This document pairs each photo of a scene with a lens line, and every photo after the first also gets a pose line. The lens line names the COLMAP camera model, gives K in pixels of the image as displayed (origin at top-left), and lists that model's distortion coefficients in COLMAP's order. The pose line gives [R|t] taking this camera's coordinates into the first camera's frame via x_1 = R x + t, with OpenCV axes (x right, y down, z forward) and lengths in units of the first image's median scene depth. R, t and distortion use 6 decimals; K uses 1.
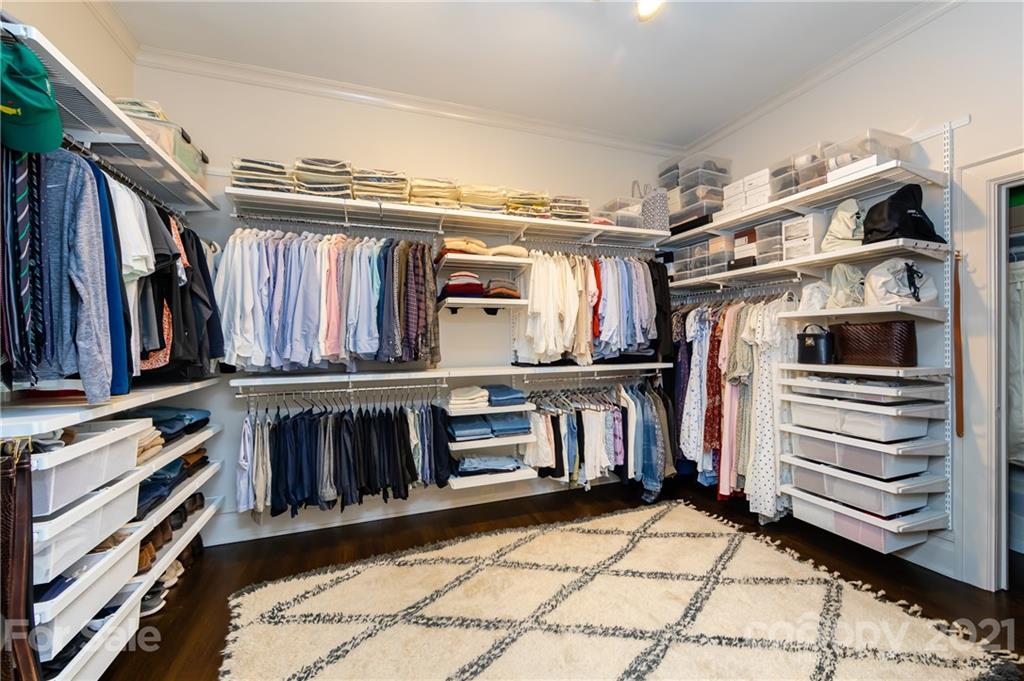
lens RADIAL K [[401.1, 0, 513.2], [0, 401.1, 341.0], [0, 0, 1]] dist [-0.006370, 0.000152]
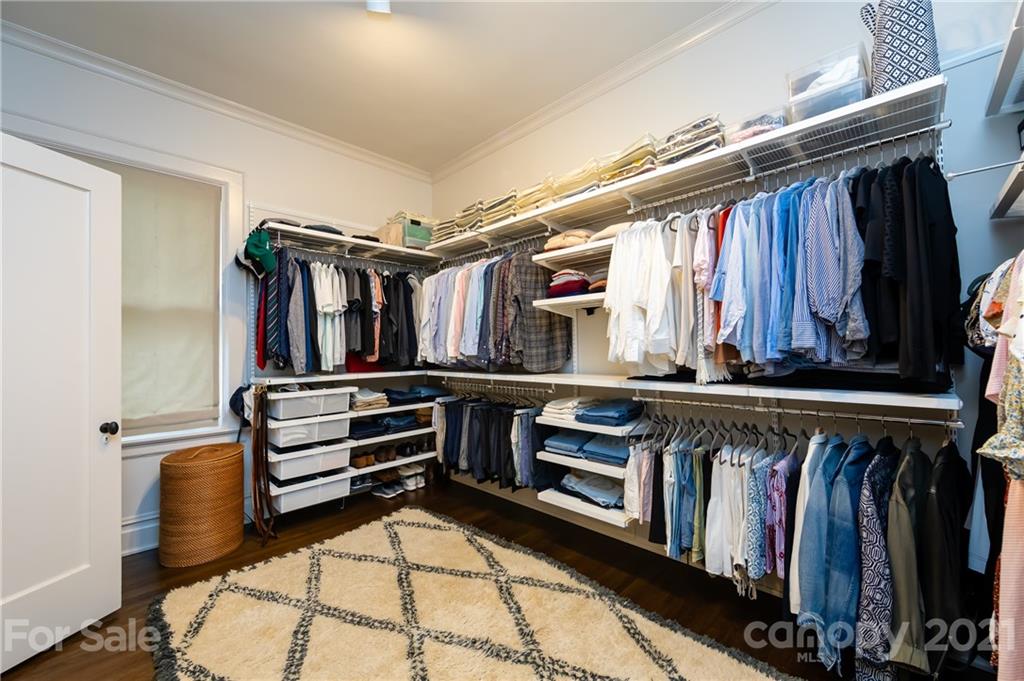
lens RADIAL K [[401.1, 0, 515.4], [0, 401.1, 344.4], [0, 0, 1]] dist [-0.006370, 0.000152]
pose [[0.426074, -0.004315, -0.904678, 0.738536], [0.005606, 0.999982, -0.002129, -0.000763], [0.904671, -0.004165, 0.426090, 0.569596]]
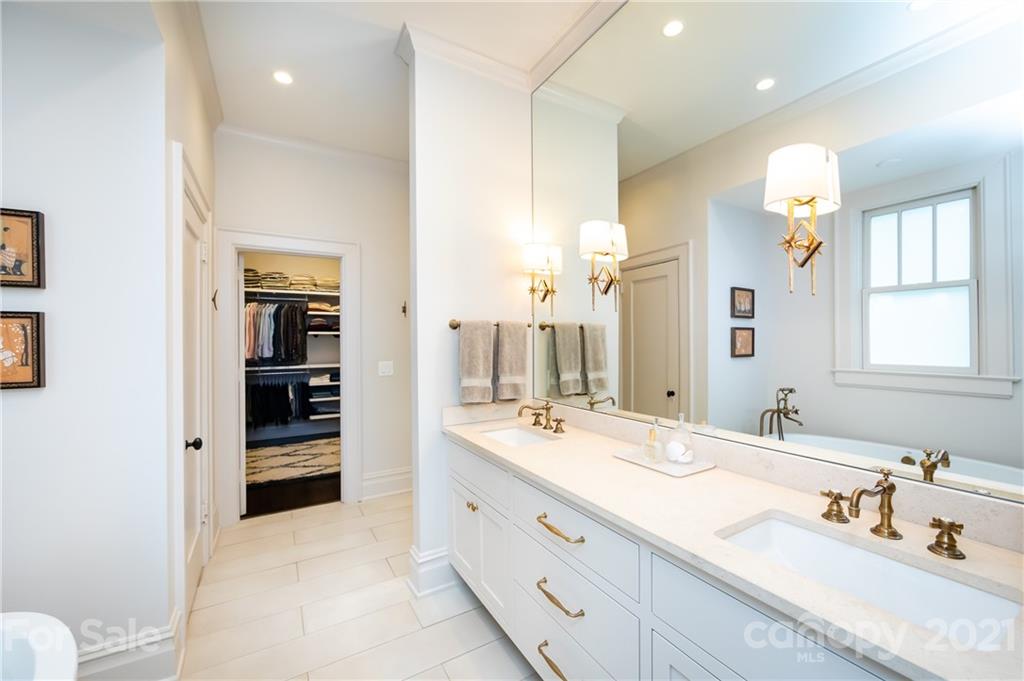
lens RADIAL K [[401.1, 0, 507.4], [0, 401.1, 345.6], [0, 0, 1]] dist [-0.006370, 0.000152]
pose [[0.984395, 0.011180, 0.175619, 0.545563], [-0.012445, 0.999904, 0.006103, -0.062807], [-0.175534, -0.008193, 0.984439, -1.399673]]
